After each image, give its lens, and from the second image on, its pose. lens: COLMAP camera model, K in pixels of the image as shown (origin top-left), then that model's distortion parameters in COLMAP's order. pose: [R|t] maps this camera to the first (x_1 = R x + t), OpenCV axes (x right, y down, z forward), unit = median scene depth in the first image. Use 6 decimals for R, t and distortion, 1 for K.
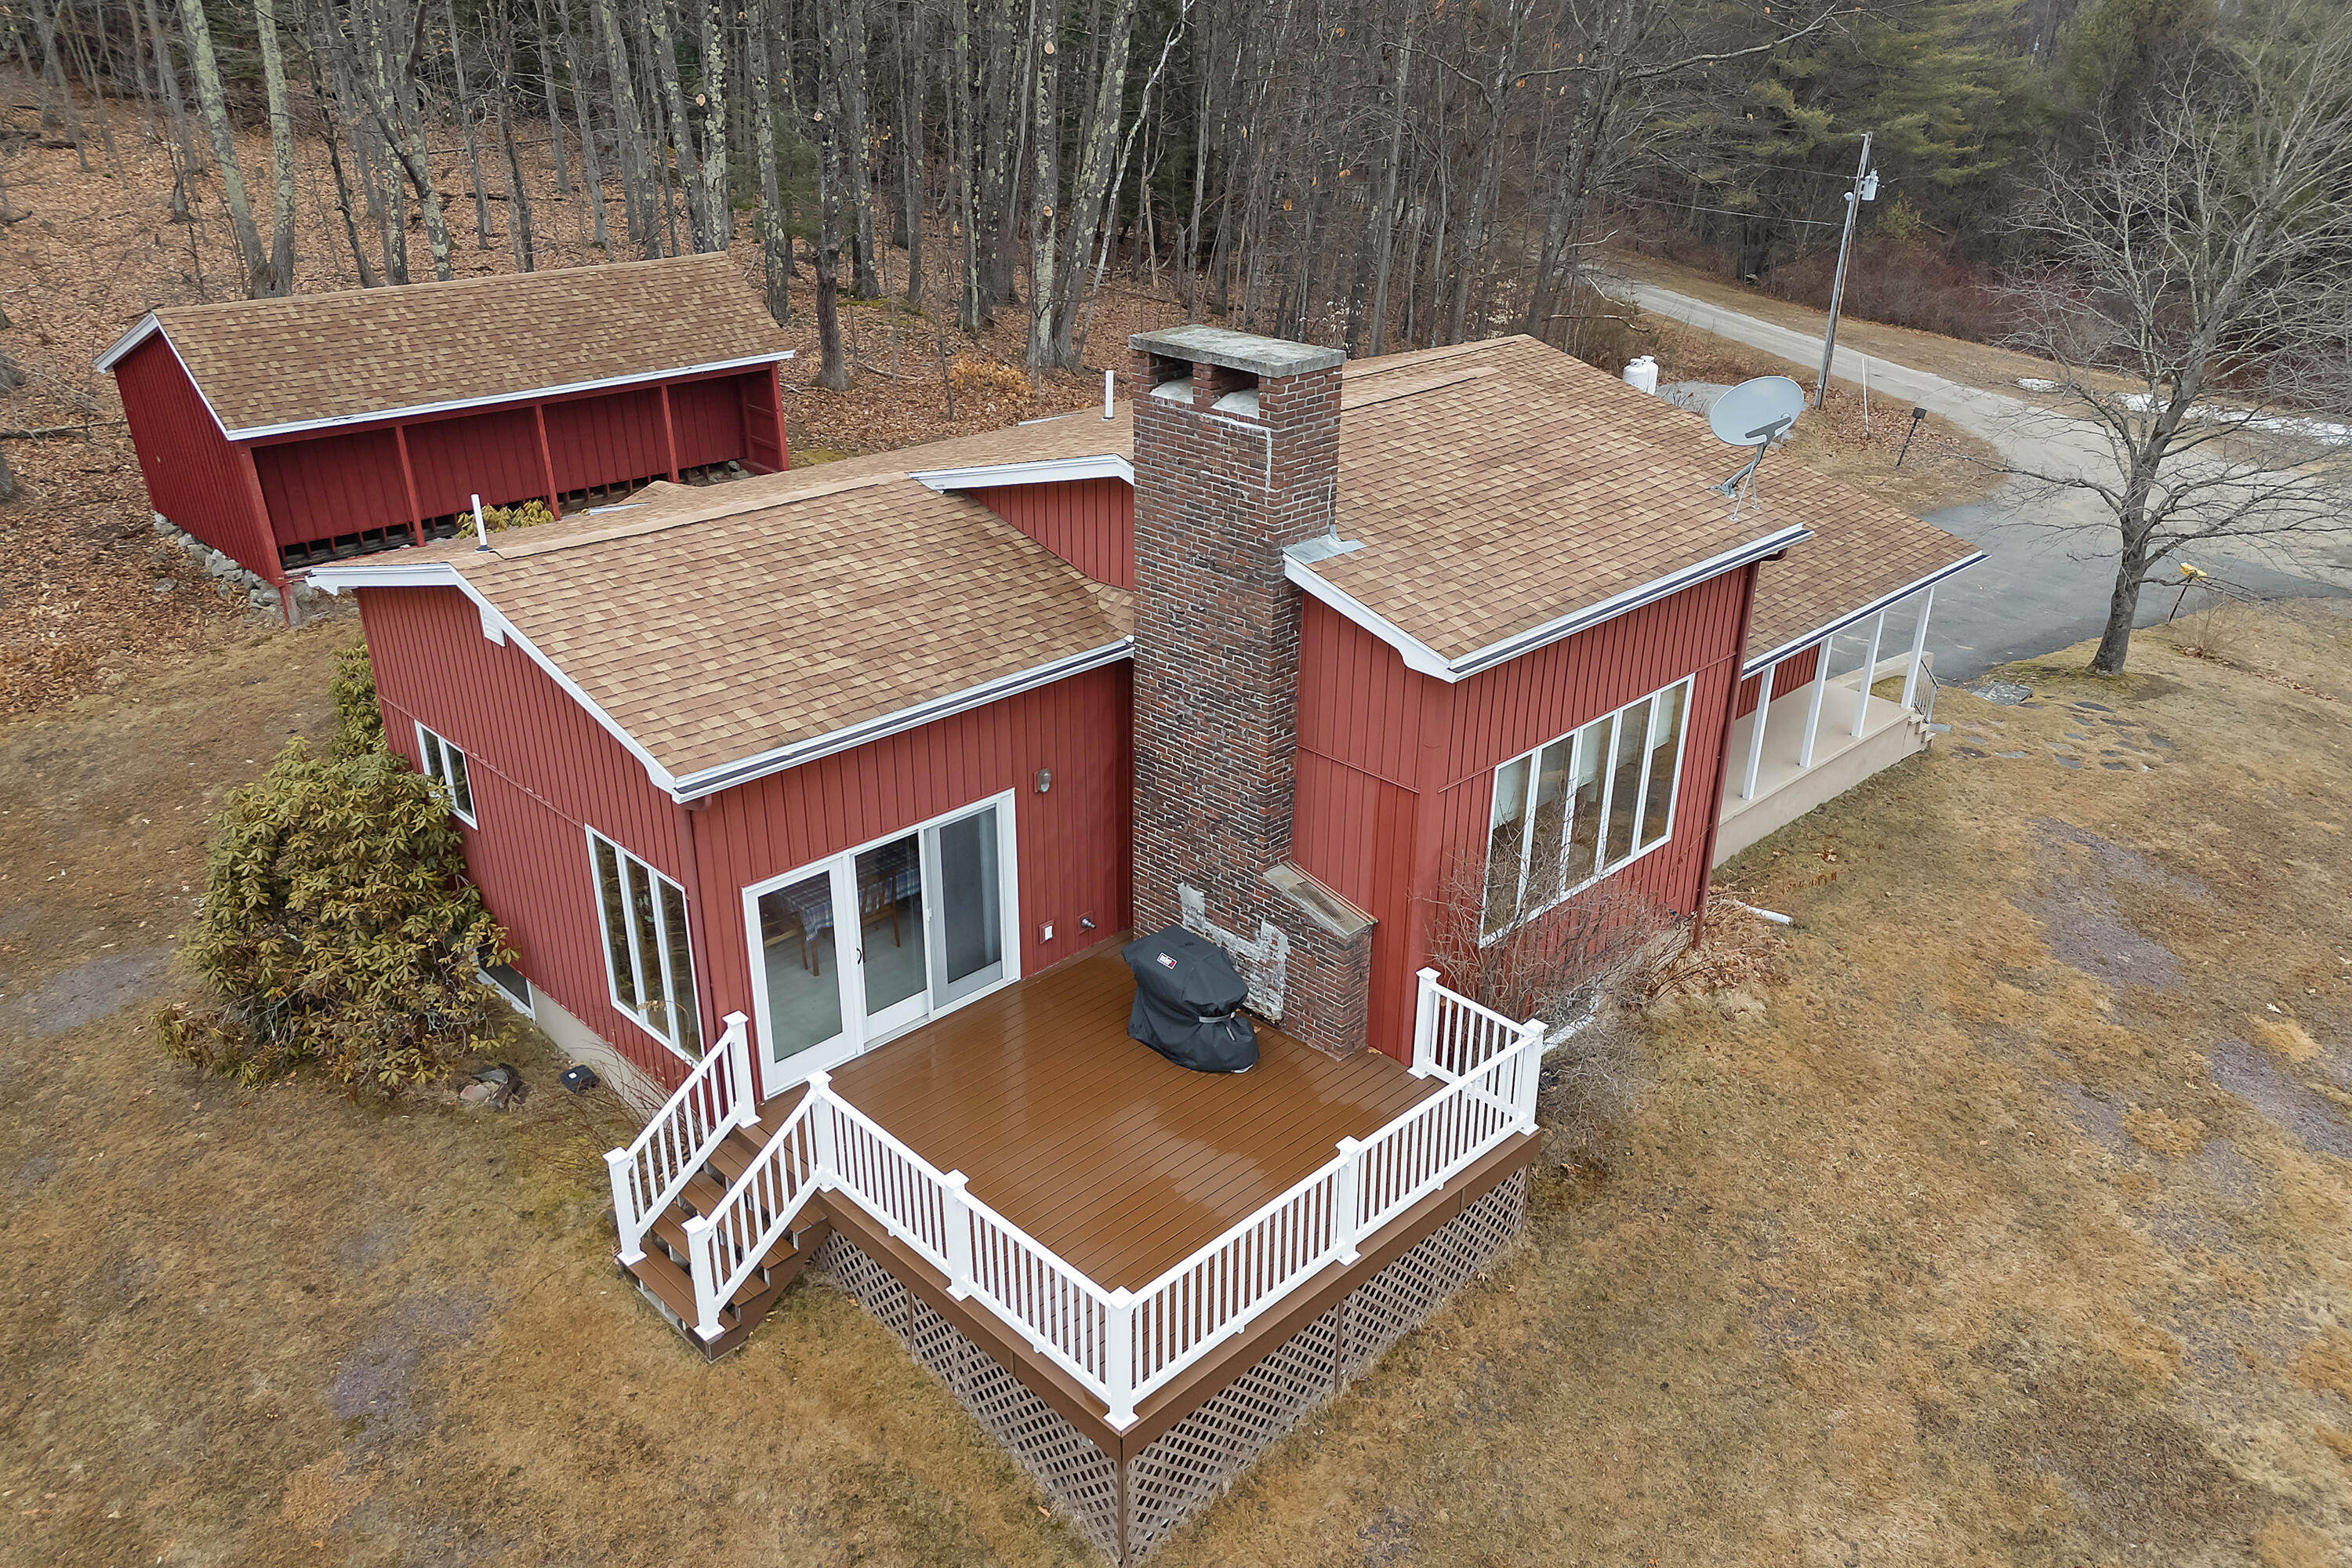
lens RADIAL K [[1704.5, 0, 1176.0], [0, 1704.5, 784.0], [0, 0, 1]] dist [0.096259, -0.047782]
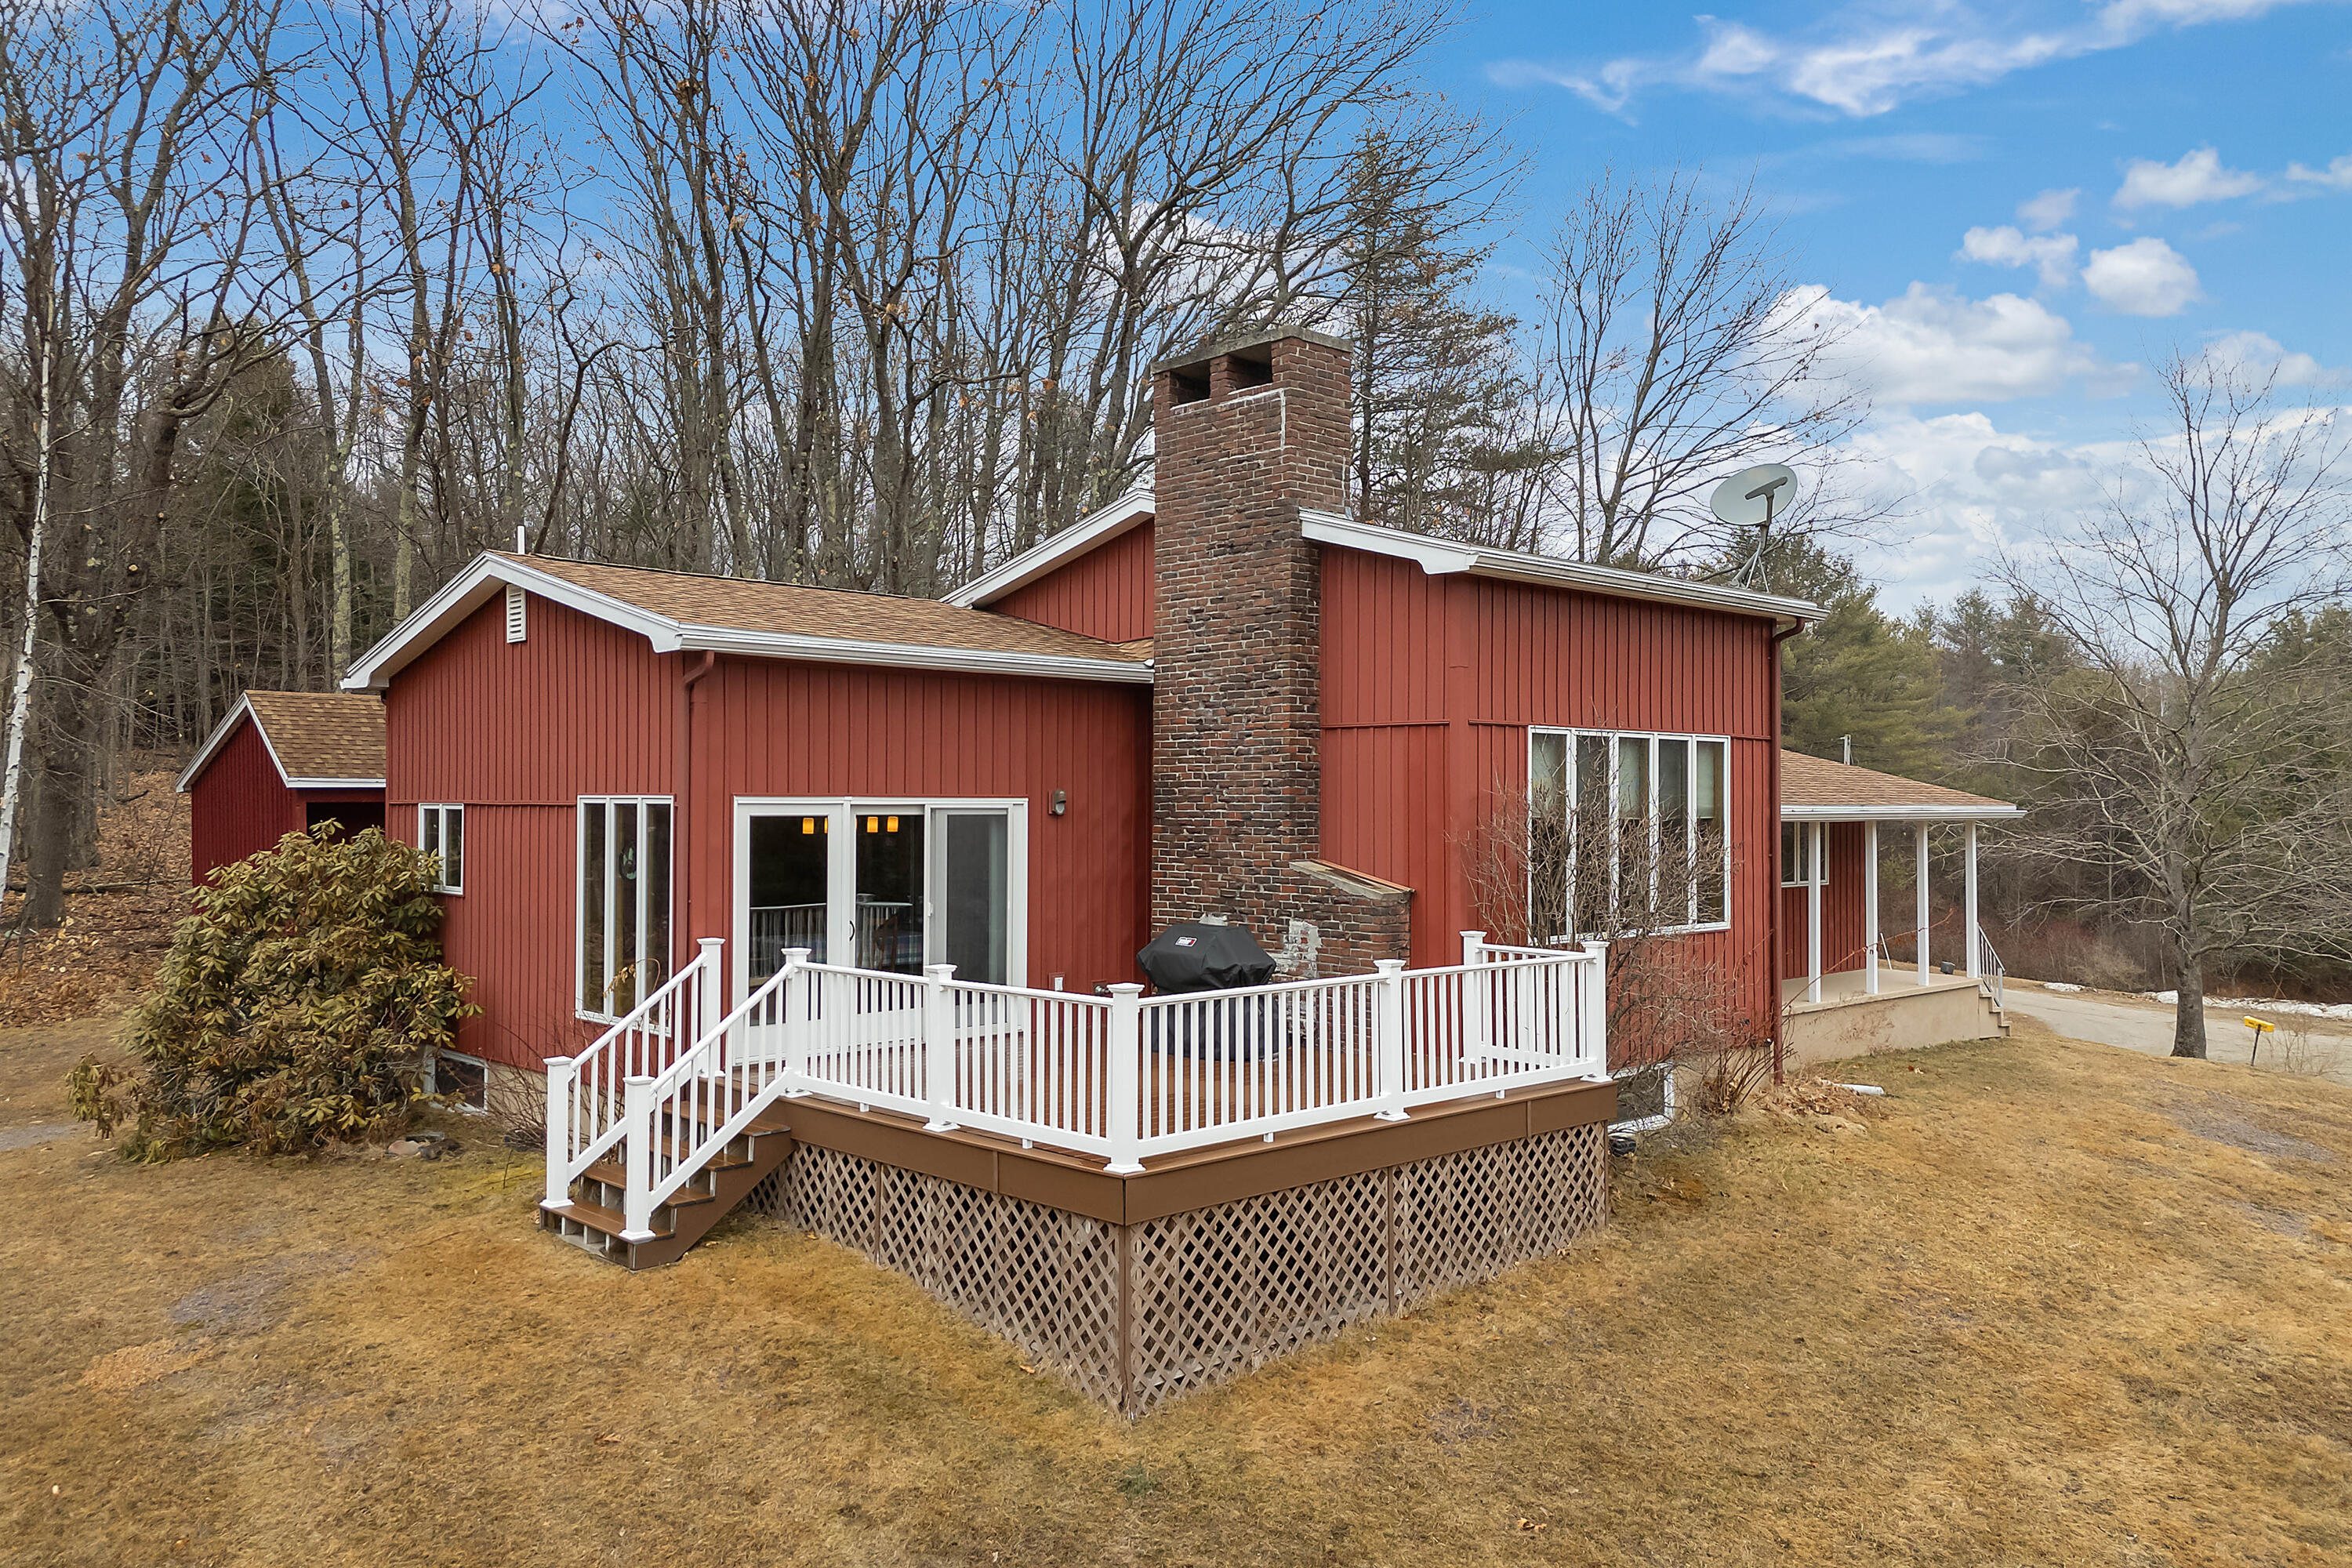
lens RADIAL K [[1704.5, 0, 1176.0], [0, 1704.5, 784.0], [0, 0, 1]] dist [0.096259, -0.047782]
pose [[0.999791, -0.005349, -0.019725, 0.007708], [-0.003605, 0.903854, -0.427825, 0.421258], [0.020117, 0.427807, 0.903646, 0.138011]]
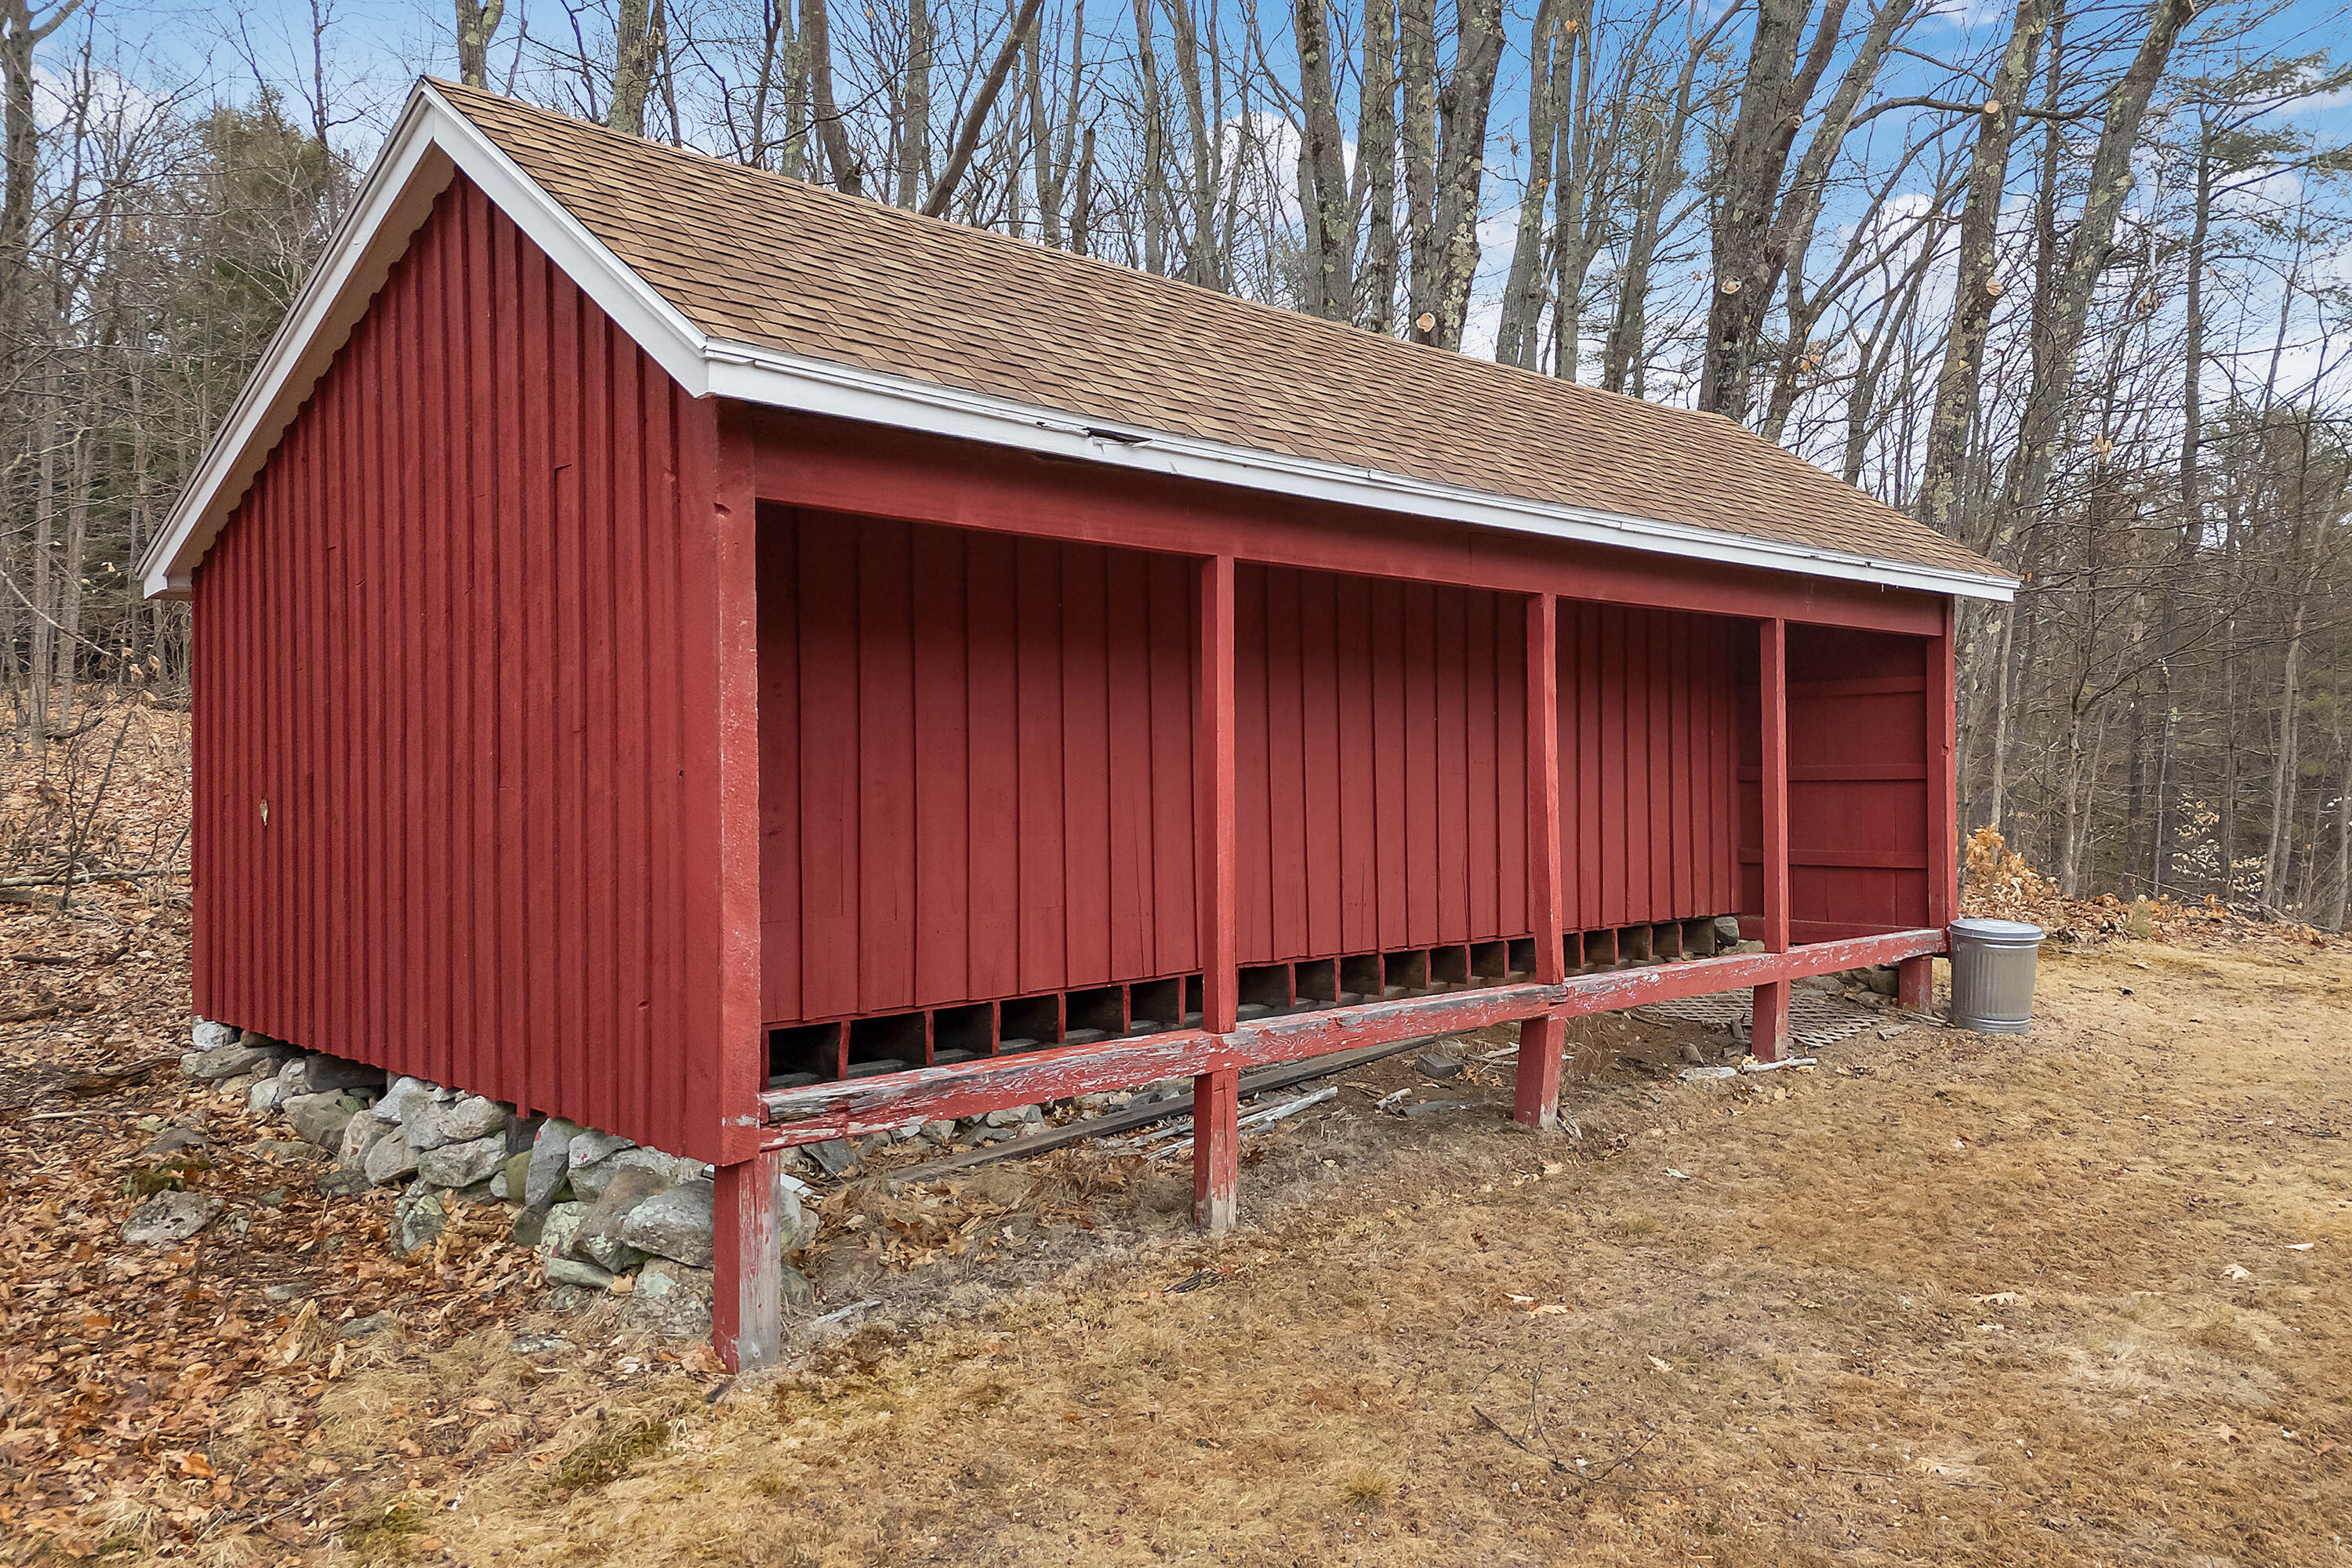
lens RADIAL K [[1704.5, 0, 1176.0], [0, 1704.5, 784.0], [0, 0, 1]] dist [0.096259, -0.047782]
pose [[0.999932, -0.005966, -0.009991, -0.846025], [0.001140, 0.904686, -0.426077, -0.123563], [0.011581, 0.426037, 0.904632, 1.468698]]
